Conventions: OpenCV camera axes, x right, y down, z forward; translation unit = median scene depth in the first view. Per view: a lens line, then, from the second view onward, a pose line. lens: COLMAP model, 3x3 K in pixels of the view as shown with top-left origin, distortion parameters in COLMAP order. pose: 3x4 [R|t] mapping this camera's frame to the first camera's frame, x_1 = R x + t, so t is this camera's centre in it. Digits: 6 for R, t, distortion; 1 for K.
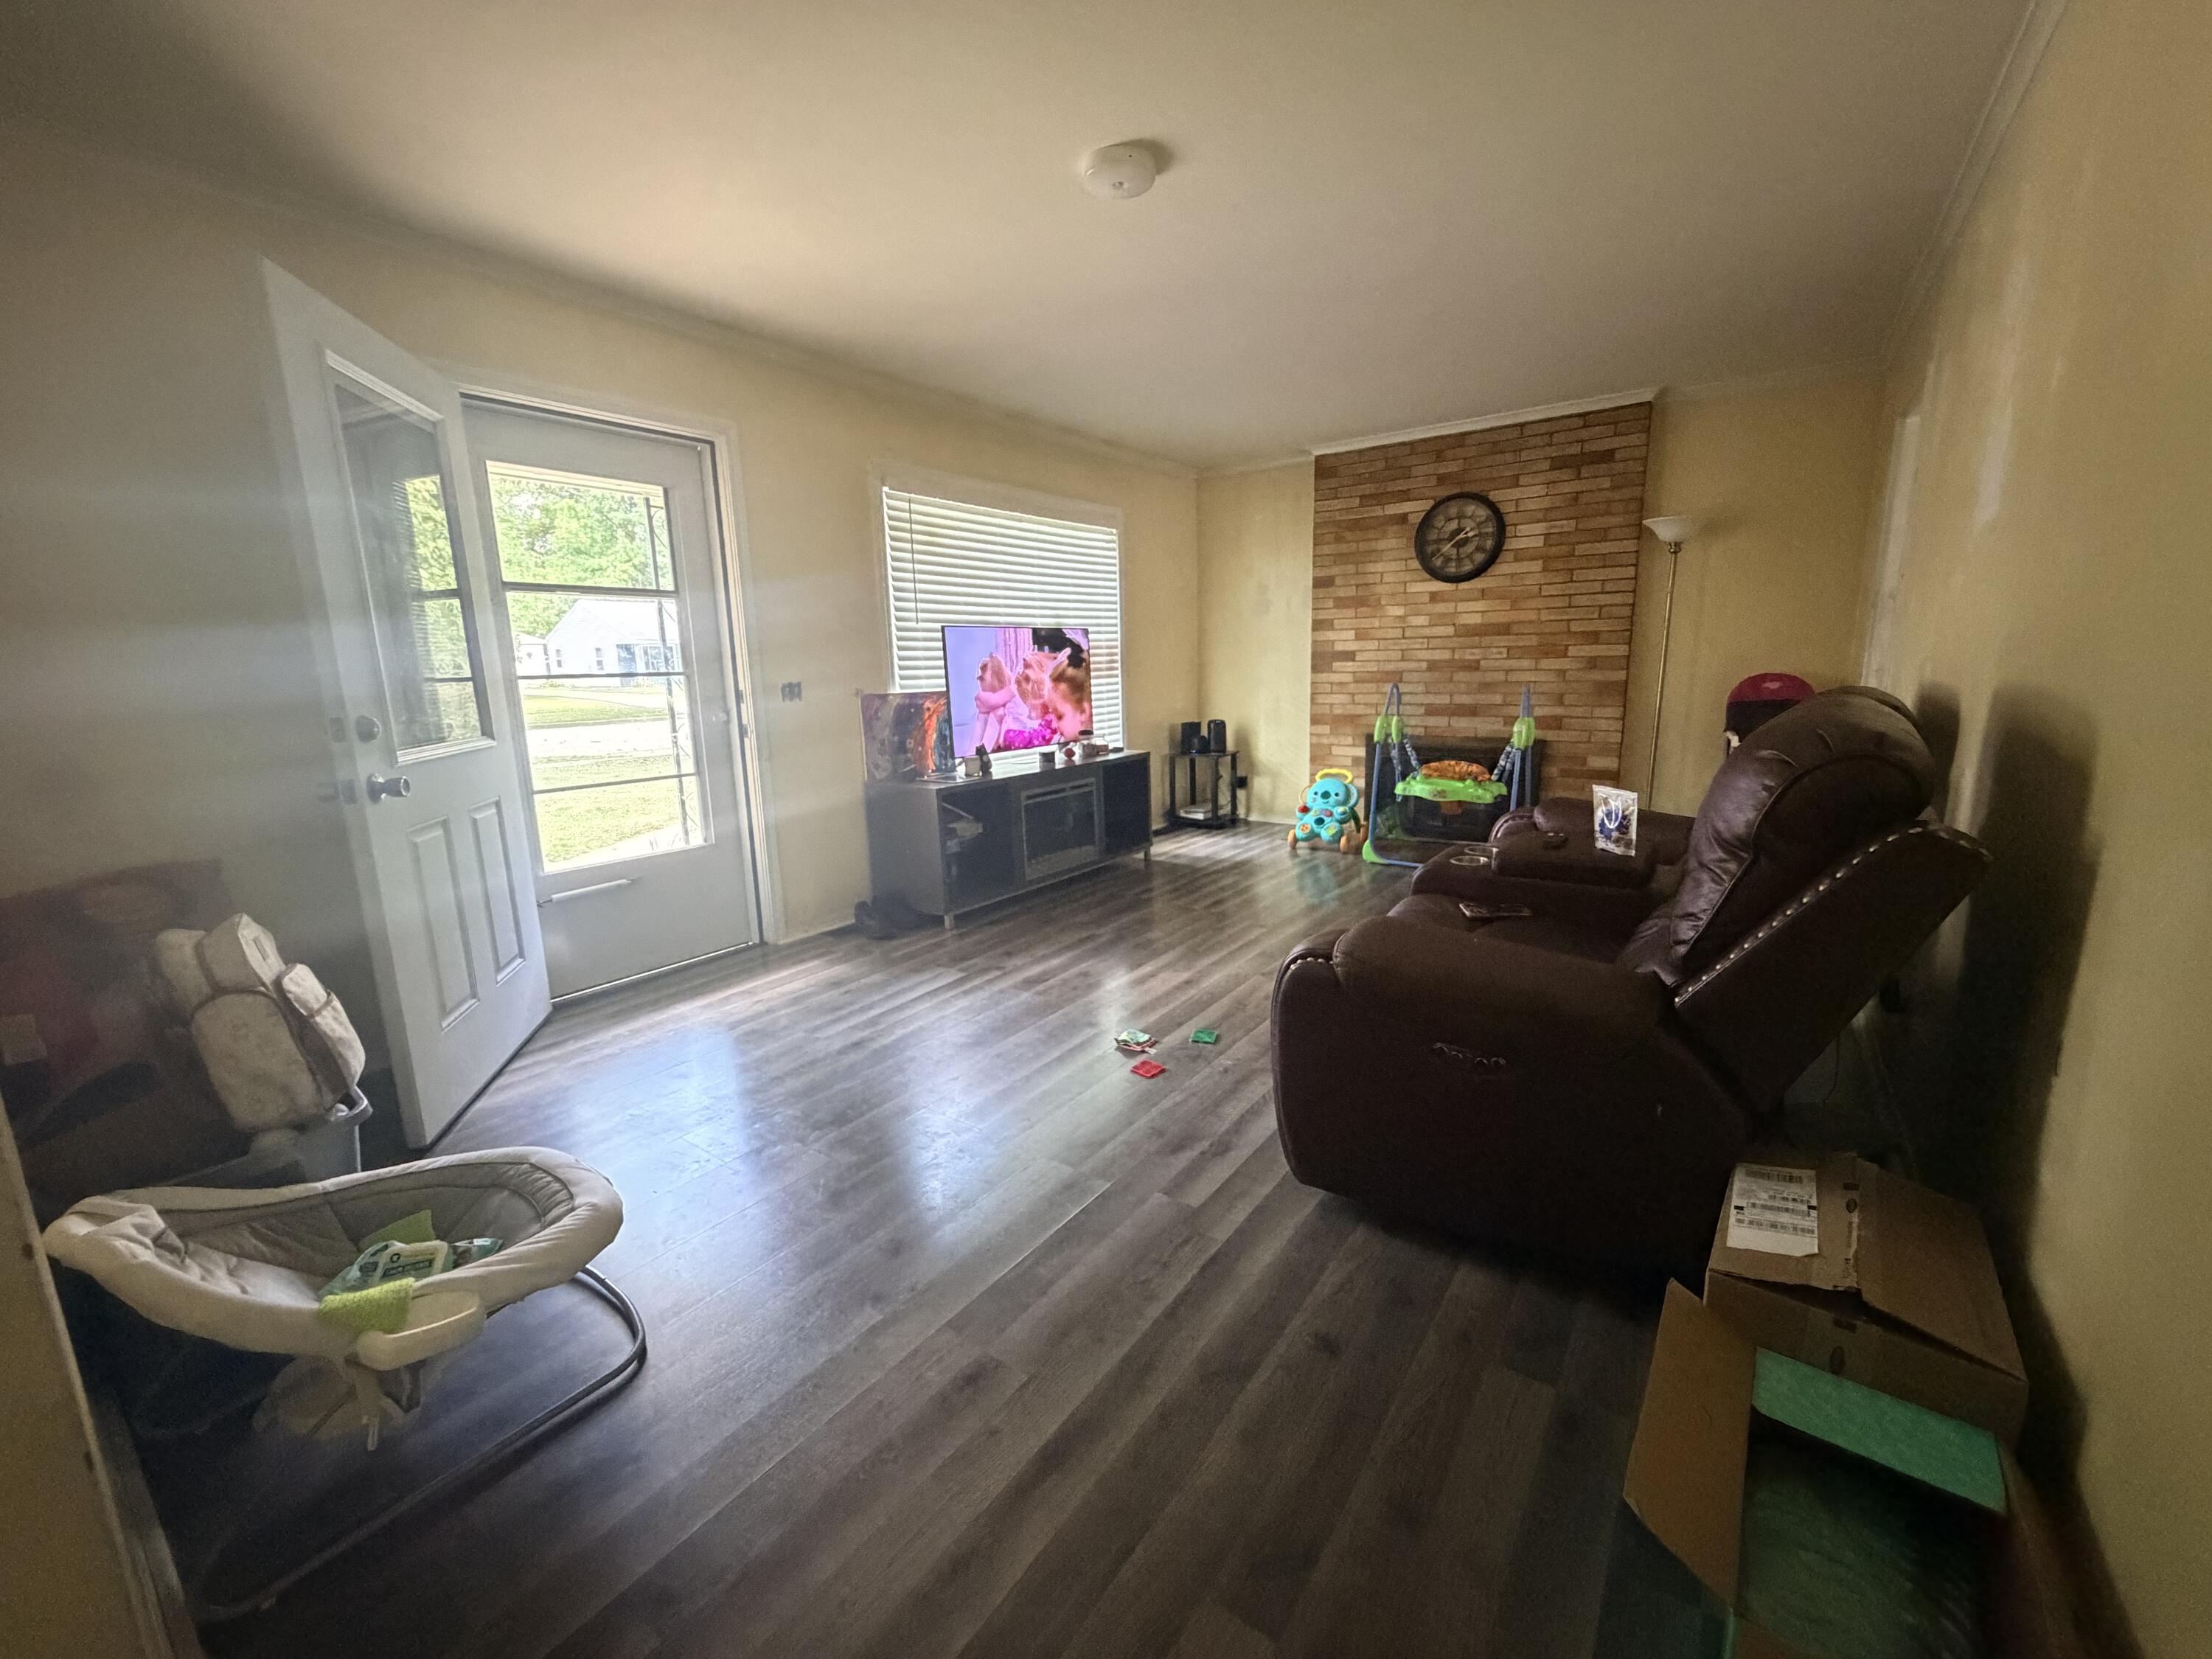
lens RADIAL K [[877.8, 0, 1098.9], [0, 877.8, 829.0], [0, 0, 1]] dist [0.004337, 0.000253]
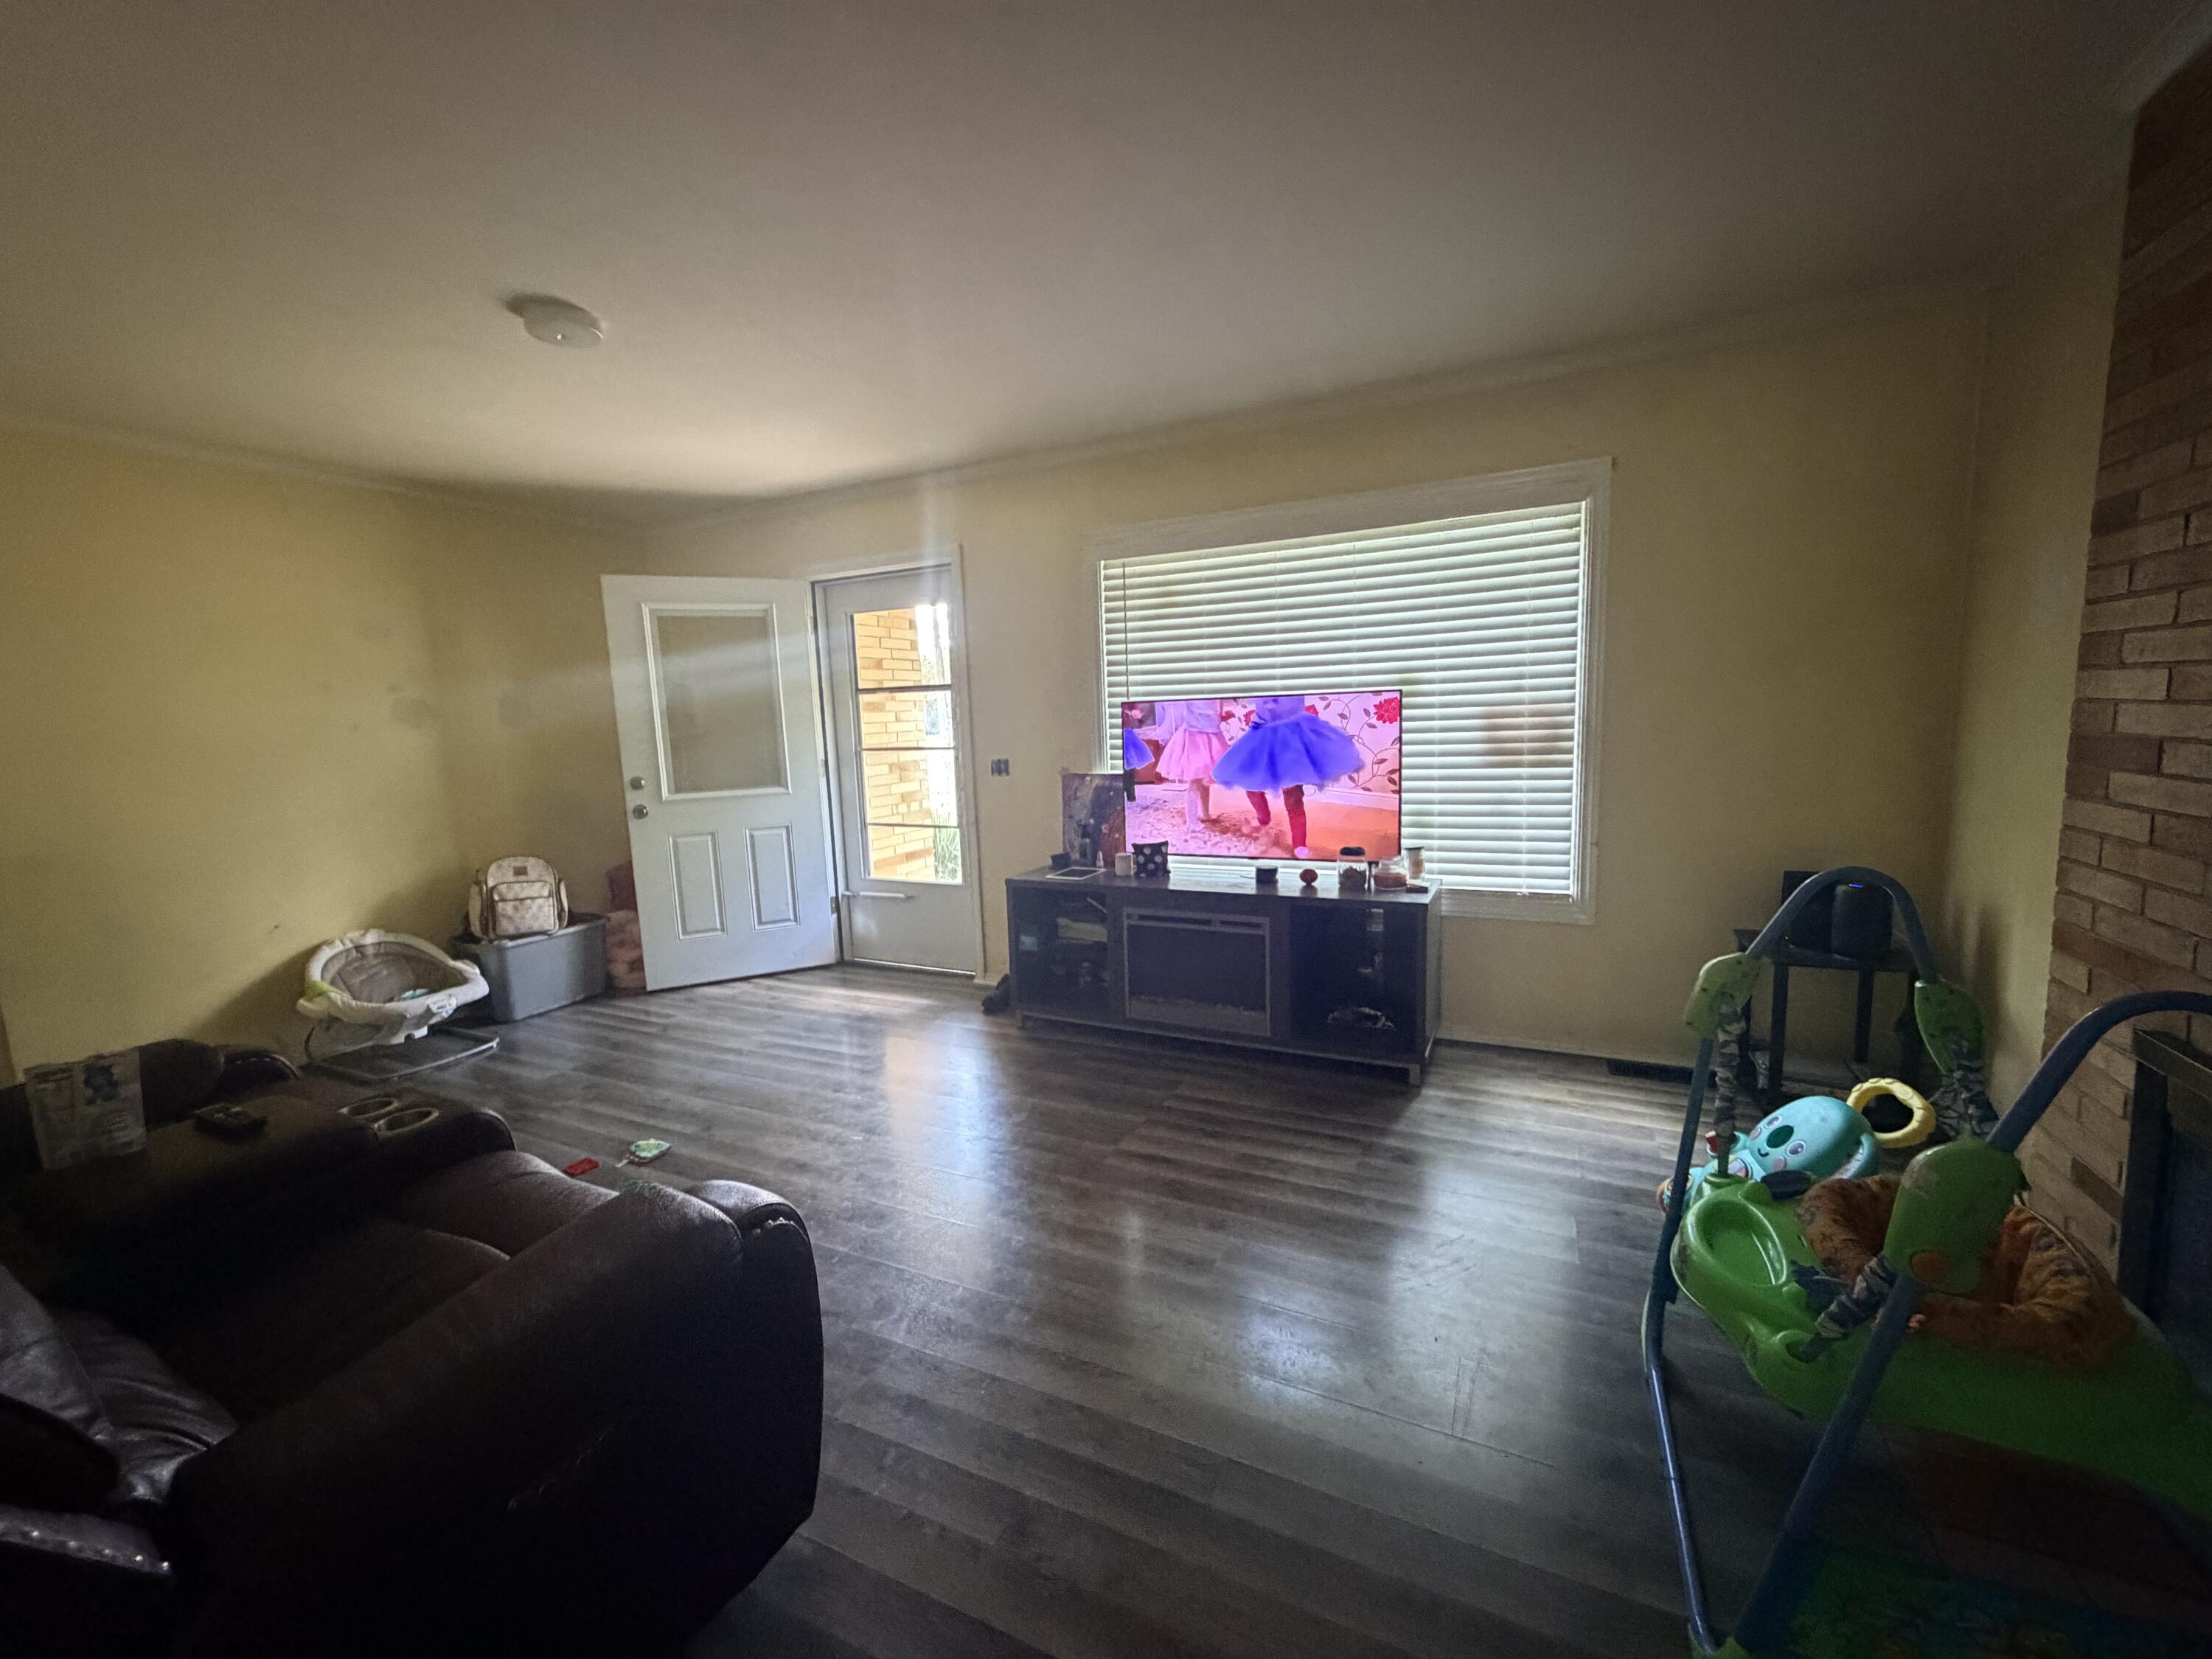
lens RADIAL K [[877.8, 0, 1099.8], [0, 877.8, 824.7], [0, 0, 1]] dist [0.004337, 0.000253]
pose [[0.187261, 0.140435, -0.972220, 0.700906], [-0.155914, 0.981431, 0.111735, -0.209316], [0.969858, 0.130659, 0.205679, 0.826605]]
